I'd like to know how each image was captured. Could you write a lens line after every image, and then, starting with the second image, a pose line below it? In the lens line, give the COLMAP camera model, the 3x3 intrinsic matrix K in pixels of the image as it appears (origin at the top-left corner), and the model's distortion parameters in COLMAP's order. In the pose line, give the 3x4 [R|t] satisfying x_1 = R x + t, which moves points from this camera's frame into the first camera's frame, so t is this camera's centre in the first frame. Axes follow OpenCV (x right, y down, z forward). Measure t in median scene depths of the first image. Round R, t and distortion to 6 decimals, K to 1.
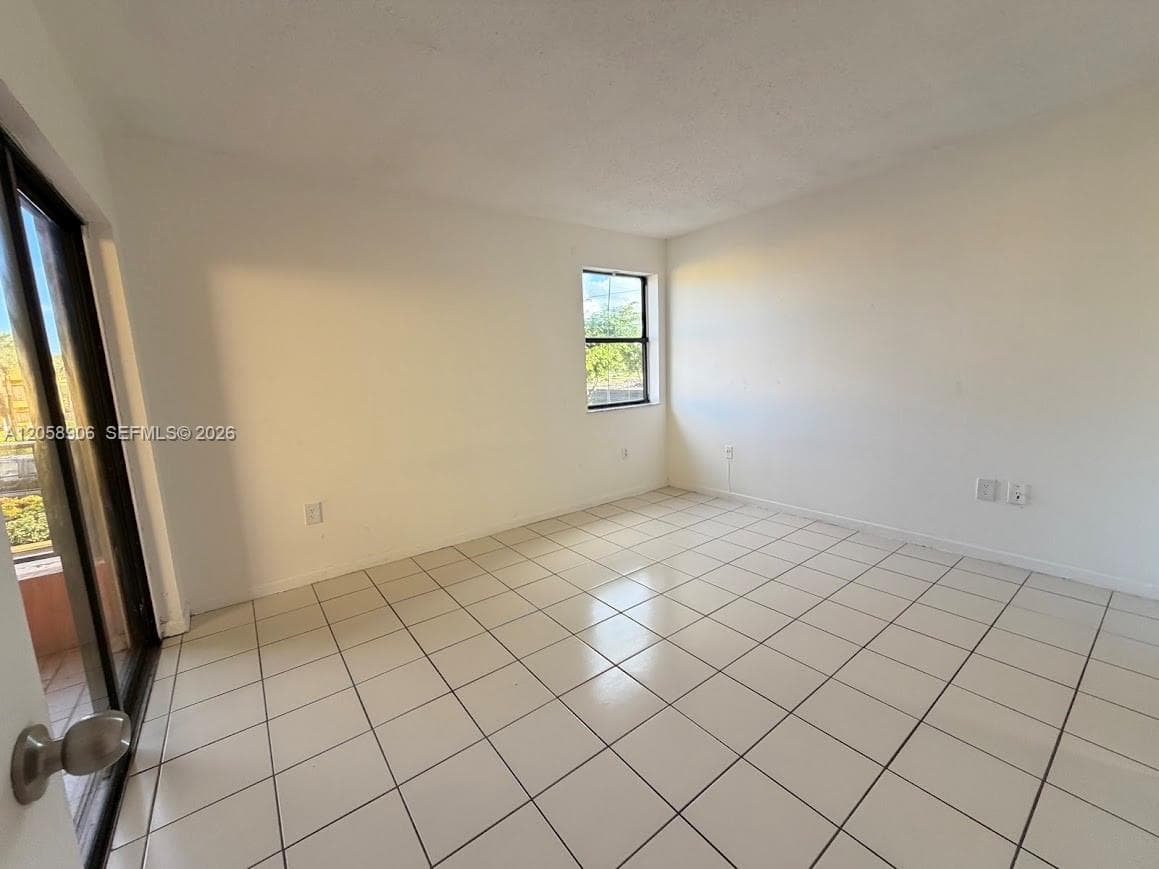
lens RADIAL K [[460.6, 0, 577.1], [0, 460.6, 435.0], [0, 0, 1]] dist [0.000485, 0.000198]
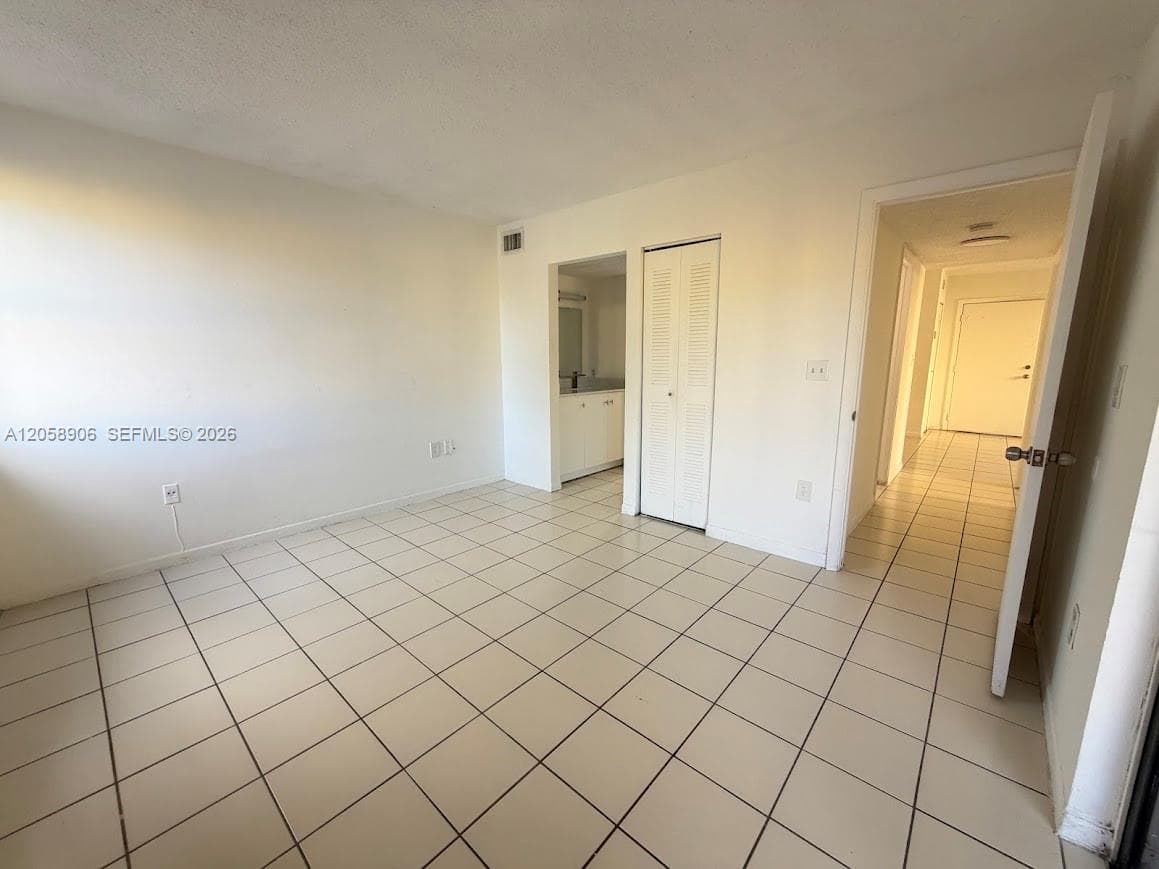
lens RADIAL K [[460.6, 0, 577.1], [0, 460.6, 435.0], [0, 0, 1]] dist [0.000485, 0.000198]
pose [[-0.199192, -0.133025, 0.970890, -0.515748], [0.147811, 0.975331, 0.163959, -0.084350], [-0.968749, 0.176167, -0.174615, 0.631978]]
